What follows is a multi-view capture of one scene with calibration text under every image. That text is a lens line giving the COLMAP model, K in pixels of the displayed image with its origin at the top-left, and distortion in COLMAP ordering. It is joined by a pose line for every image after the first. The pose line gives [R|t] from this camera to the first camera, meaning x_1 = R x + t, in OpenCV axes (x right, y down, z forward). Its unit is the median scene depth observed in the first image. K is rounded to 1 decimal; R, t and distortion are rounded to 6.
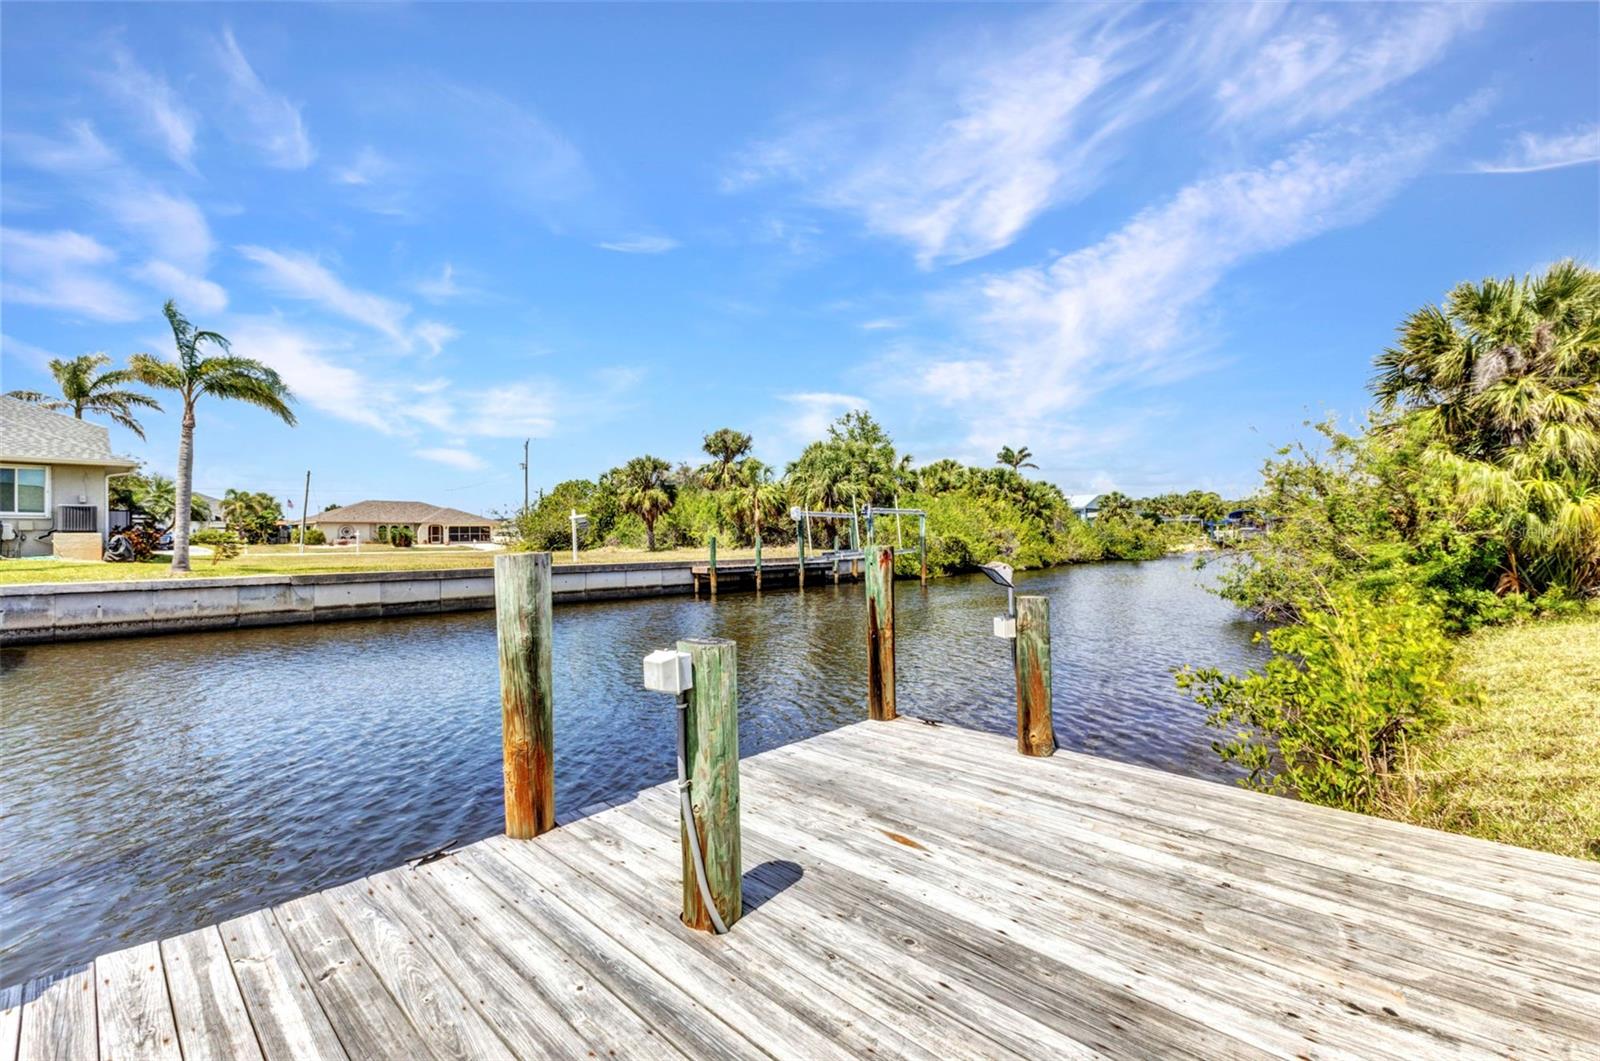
lens RADIAL K [[698.7, 0, 800.0], [0, 698.7, 530.5], [0, 0, 1]] dist [0.000623, 0.000121]
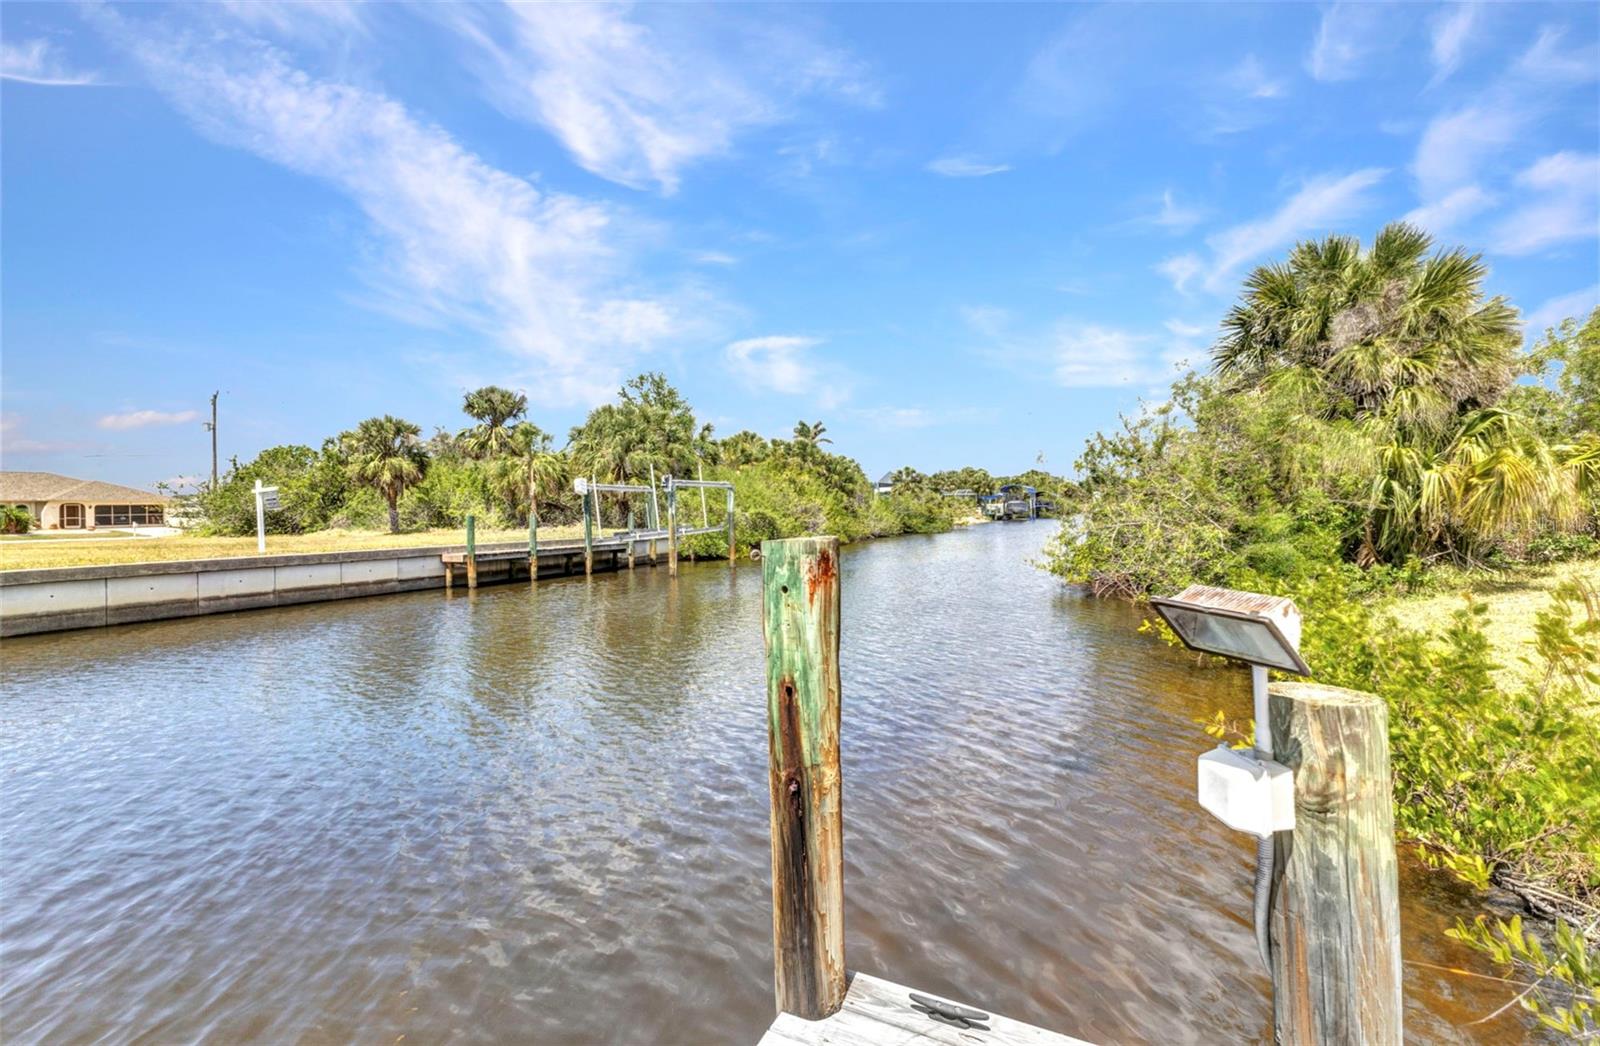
lens RADIAL K [[713.4, 0, 798.2], [0, 713.4, 510.2], [0, 0, 1]] dist [0.028322, -0.009876]
pose [[0.958985, -0.009642, 0.283292, 0.000499], [0.008149, 0.999946, 0.006446, 0.000566], [-0.283339, -0.003873, 0.959012, 0.068338]]
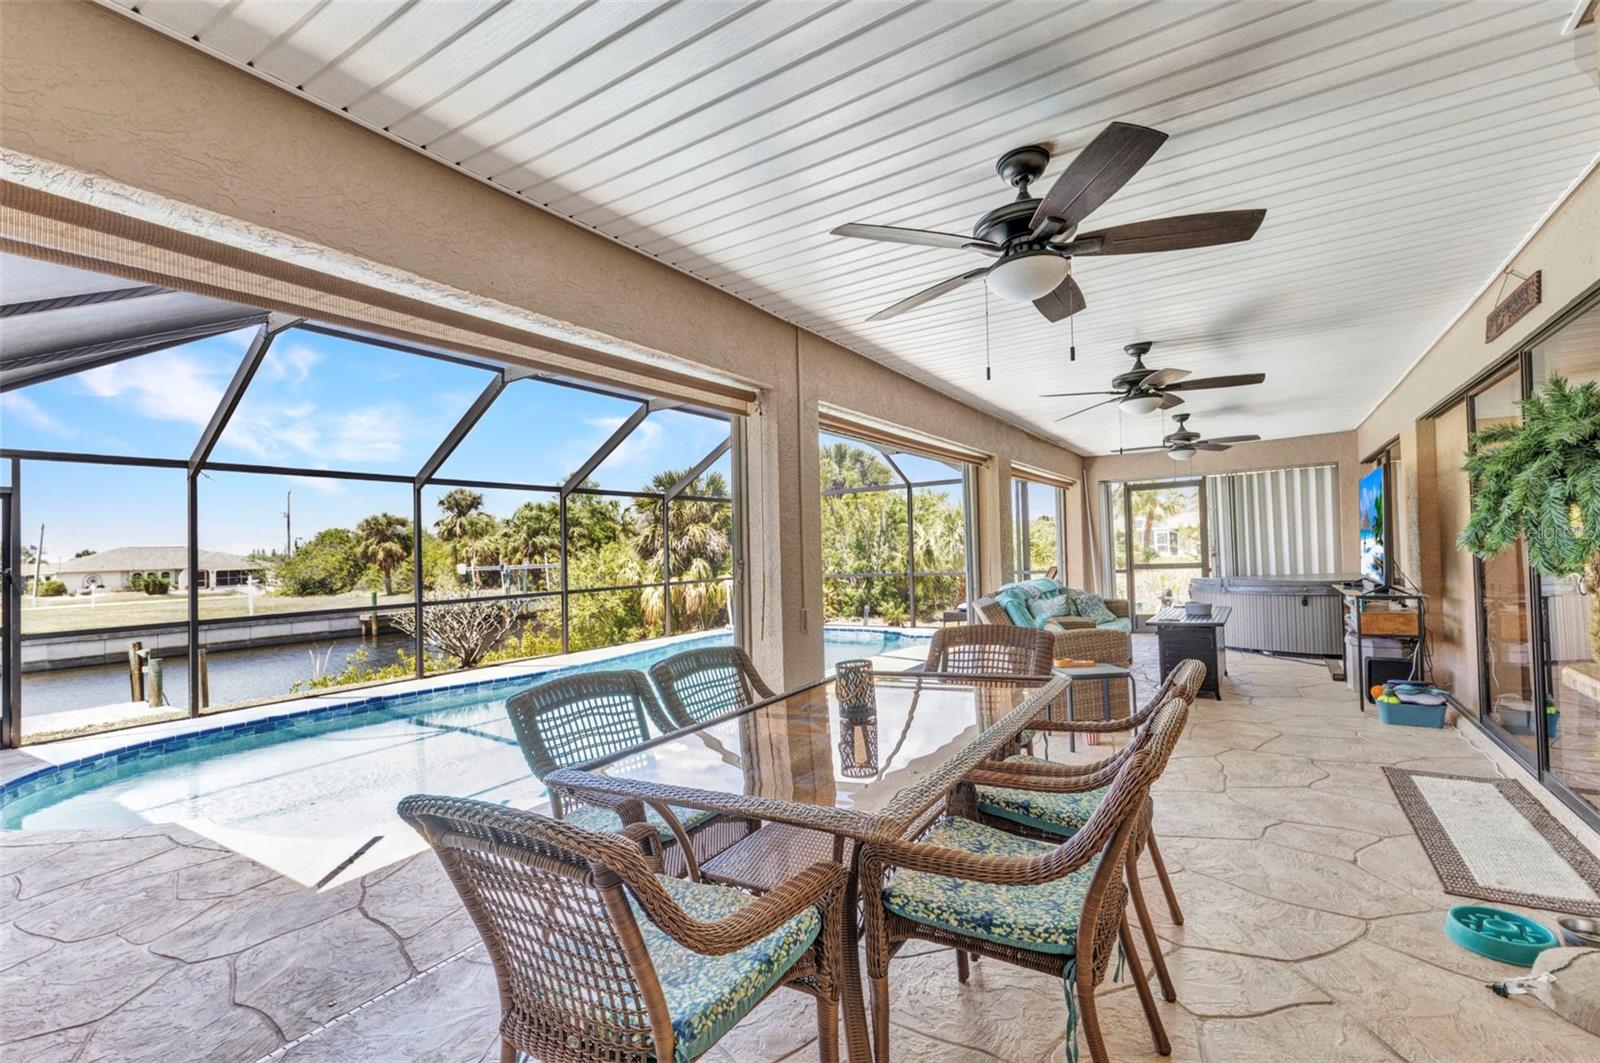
lens RADIAL K [[681.3, 0, 800.0], [0, 681.3, 531.5], [0, 0, 1]] dist [0.001909, 0.000286]
pose [[0.980562, -0.020314, 0.195154, 0.243929], [0.025267, 0.999418, -0.022924, -0.033069], [-0.194575, 0.027410, 0.980505, -0.252003]]
